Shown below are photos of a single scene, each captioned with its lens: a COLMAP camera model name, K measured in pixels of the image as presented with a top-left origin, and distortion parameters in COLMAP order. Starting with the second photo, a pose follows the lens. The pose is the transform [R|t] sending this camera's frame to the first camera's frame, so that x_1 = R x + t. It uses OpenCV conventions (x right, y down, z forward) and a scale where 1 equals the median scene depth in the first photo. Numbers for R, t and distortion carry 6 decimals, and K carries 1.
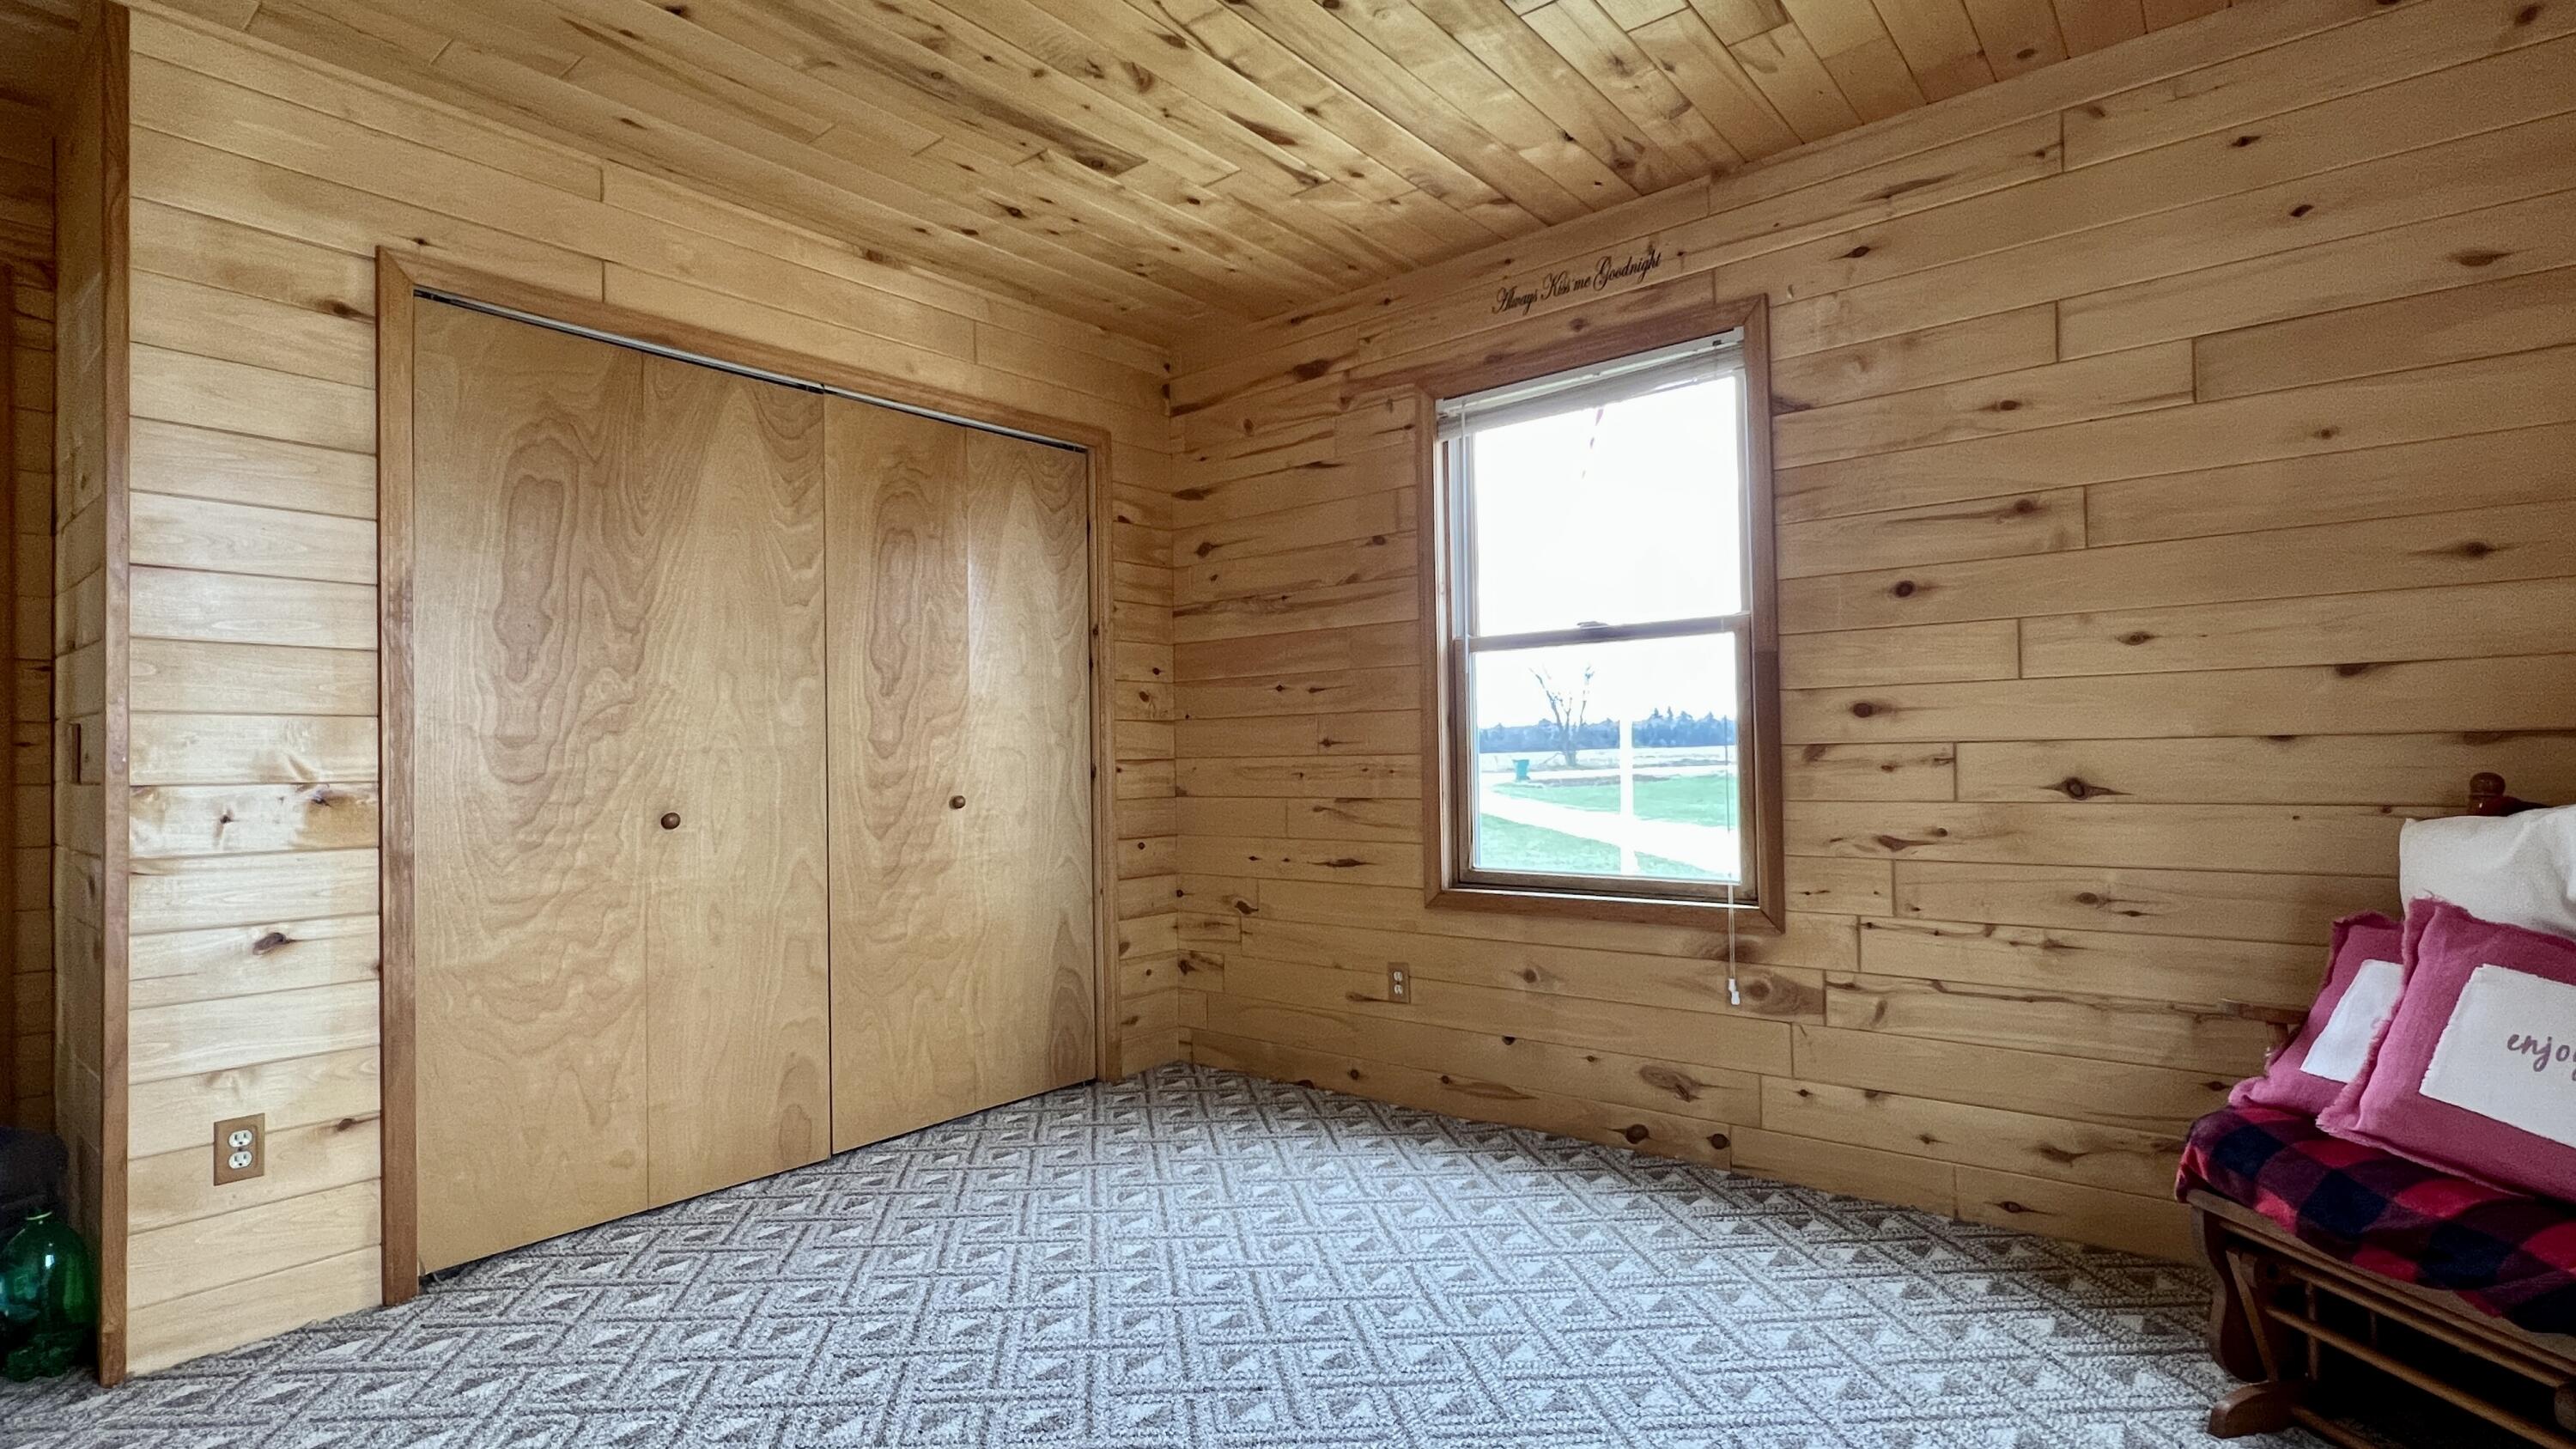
lens RADIAL K [[1194.9, 0, 1291.7], [0, 1194.9, 734.8], [0, 0, 1]] dist [-0.001971, -0.000263]
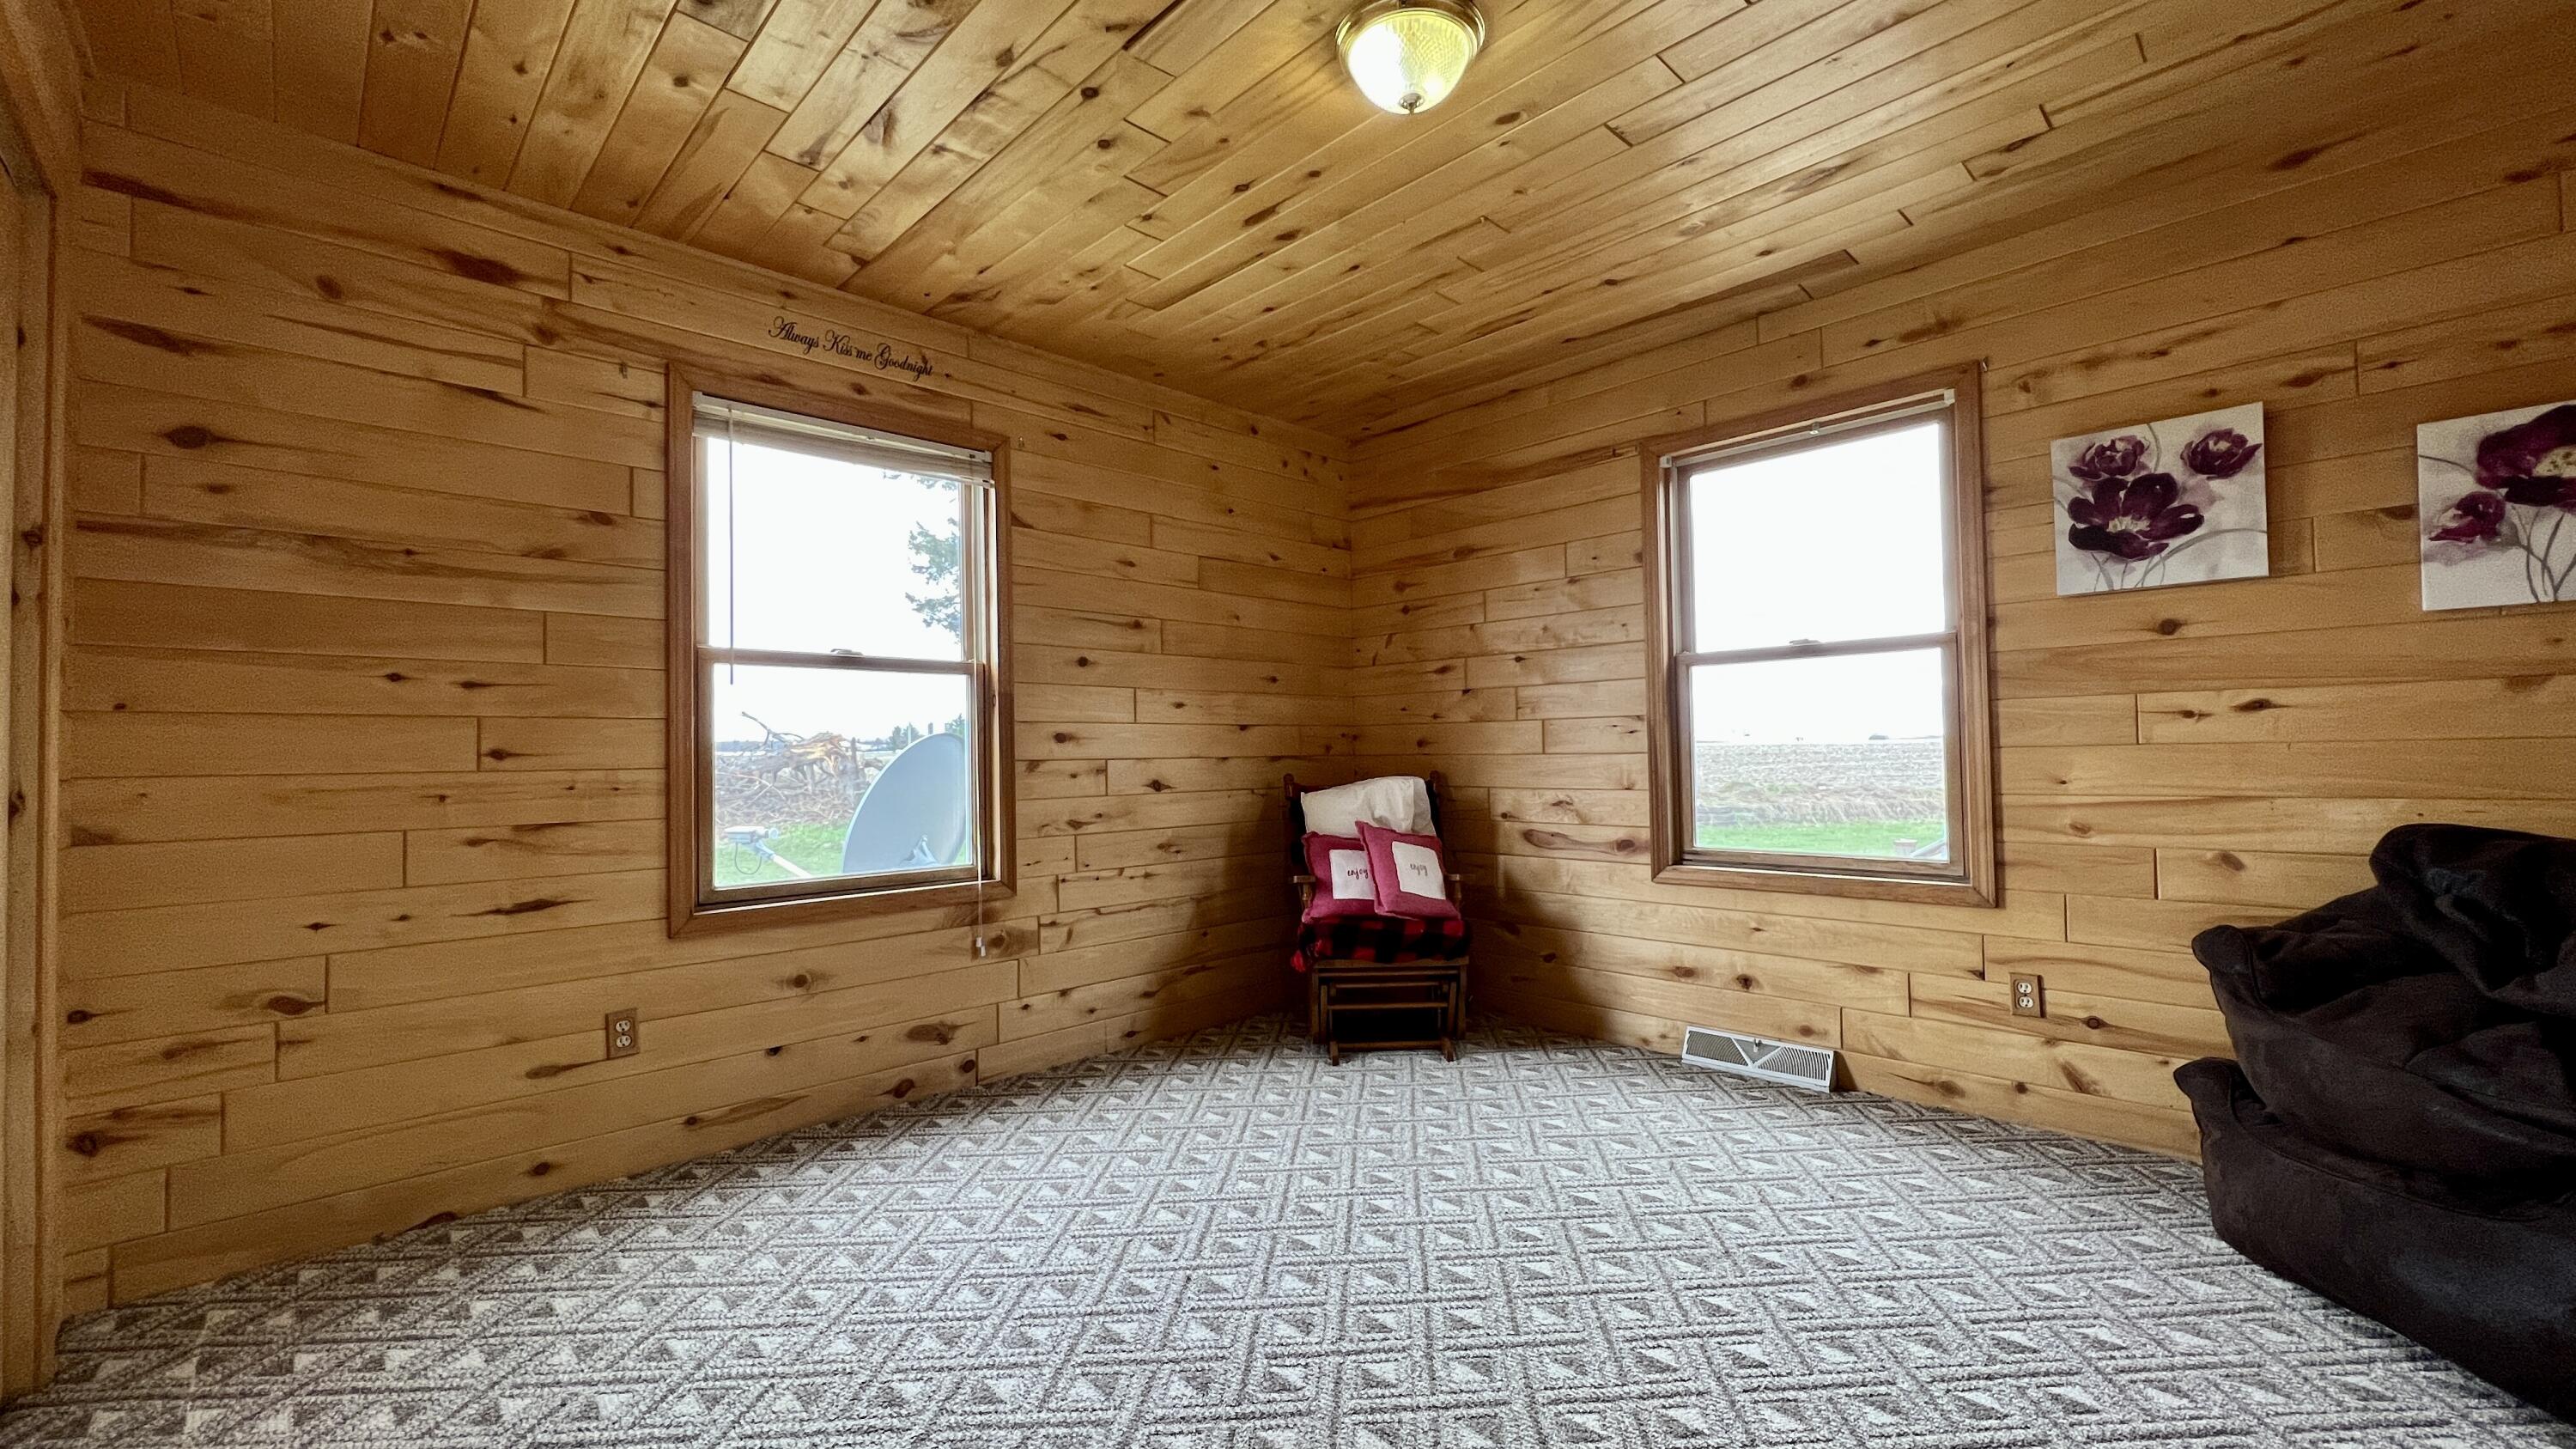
lens RADIAL K [[1026.8, 0, 1295.9], [0, 1026.8, 729.7], [0, 0, 1]] dist [0.000343, -0.000221]
pose [[0.116520, 0.043414, 0.992239, -0.737227], [-0.002370, 0.999053, -0.043434, 0.023580], [-0.993186, 0.002710, 0.116512, 0.526554]]
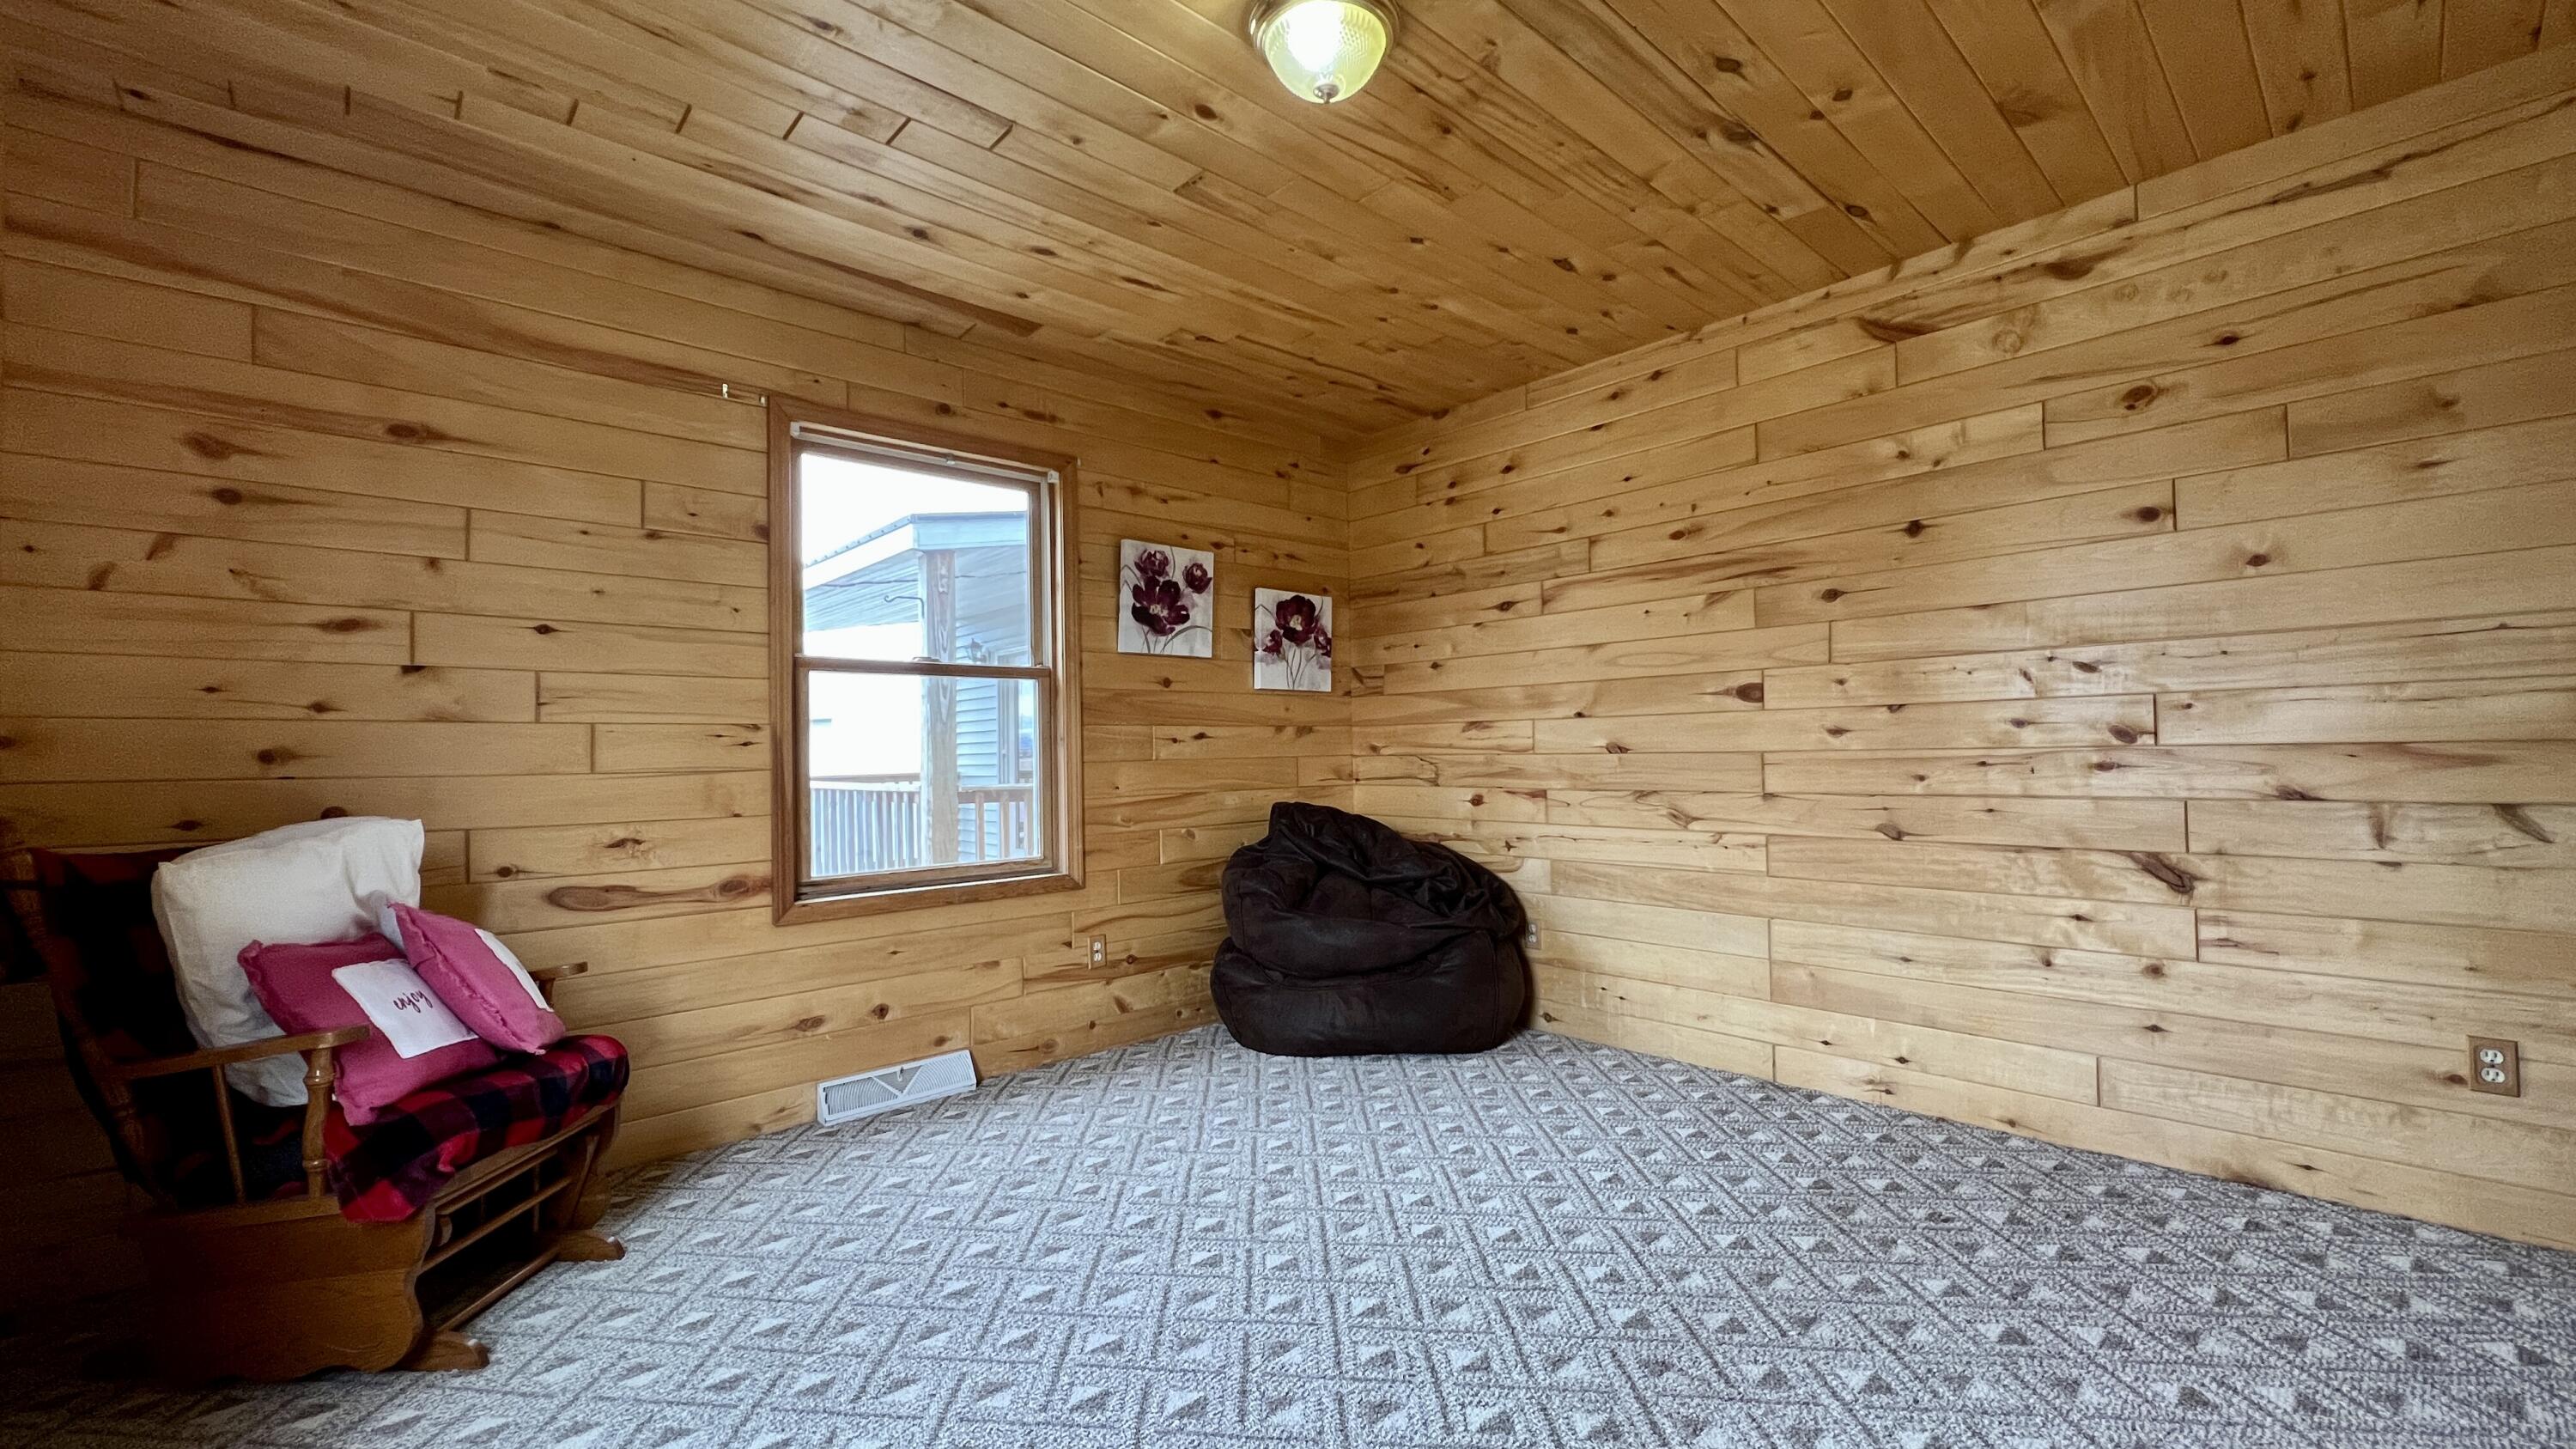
lens RADIAL K [[1026.8, 0, 1295.9], [0, 1026.8, 729.7], [0, 0, 1]] dist [0.000343, -0.000221]
pose [[-0.988690, 0.042124, 0.143939, -0.119188], [0.036343, 0.998432, -0.042566, 0.019087], [-0.145507, -0.036853, -0.988671, 1.188385]]
